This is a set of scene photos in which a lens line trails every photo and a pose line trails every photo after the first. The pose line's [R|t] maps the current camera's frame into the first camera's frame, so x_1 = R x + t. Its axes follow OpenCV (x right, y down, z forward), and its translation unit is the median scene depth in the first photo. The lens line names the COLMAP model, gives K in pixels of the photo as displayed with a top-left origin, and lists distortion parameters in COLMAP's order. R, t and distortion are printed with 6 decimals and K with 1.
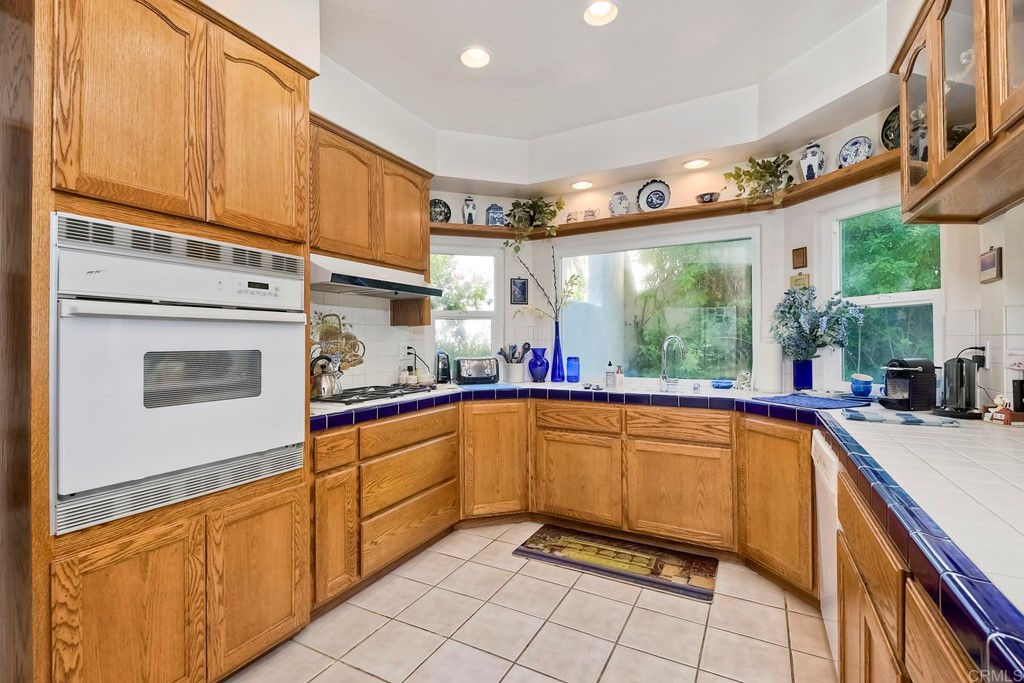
lens RADIAL K [[463.1, 0, 503.2], [0, 463.1, 337.0], [0, 0, 1]] dist [-0.006281, -0.011096]
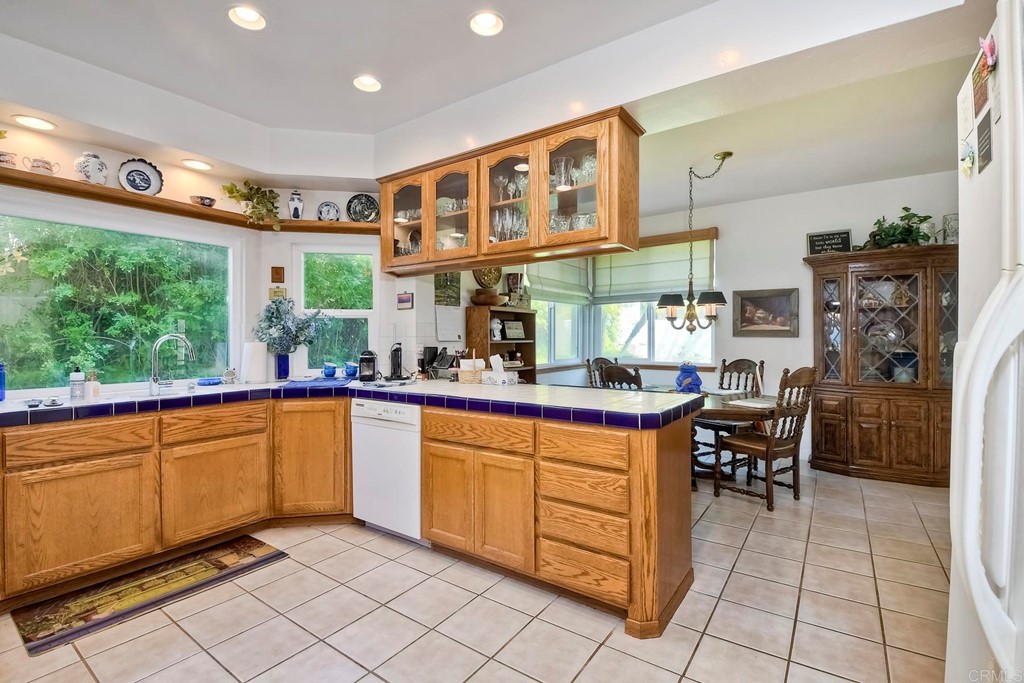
lens RADIAL K [[463.1, 0, 511.6], [0, 463.1, 334.0], [0, 0, 1]] dist [-0.006281, -0.011096]
pose [[0.091839, 0.008992, 0.995733, -0.596140], [-0.011066, 0.999907, -0.008009, -0.005226], [-0.995712, -0.010283, 0.091930, 0.258202]]
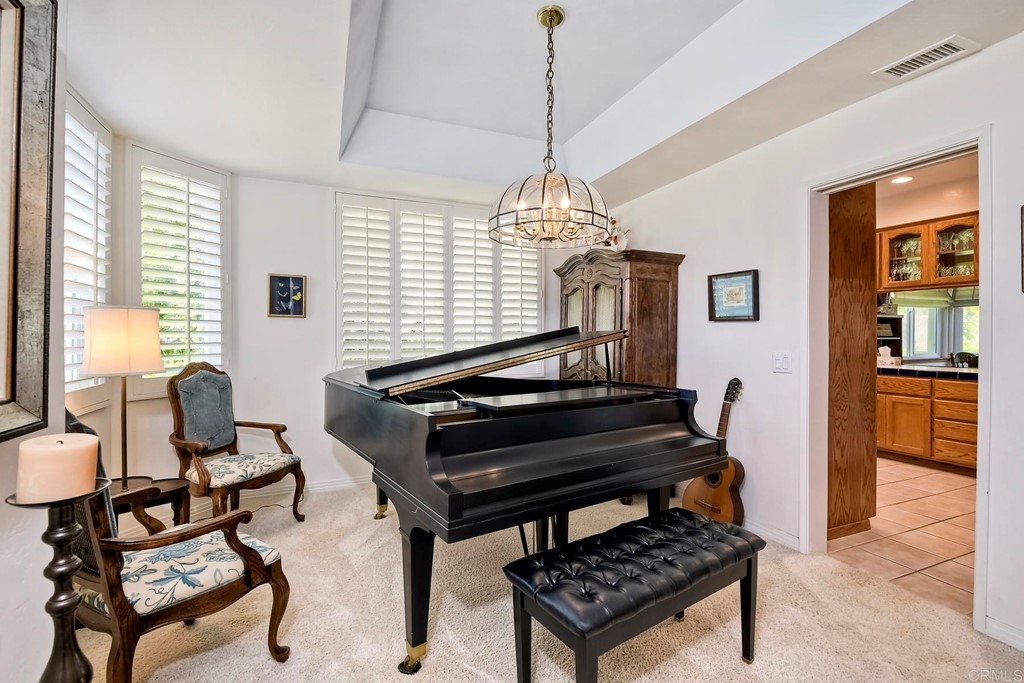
lens RADIAL K [[463.1, 0, 508.1], [0, 463.1, 334.8], [0, 0, 1]] dist [-0.006281, -0.011096]
pose [[0.614877, 0.002922, 0.788617, -2.080231], [-0.010544, 0.999934, 0.004517, -0.000171], [-0.788552, -0.011093, 0.614868, 0.503399]]
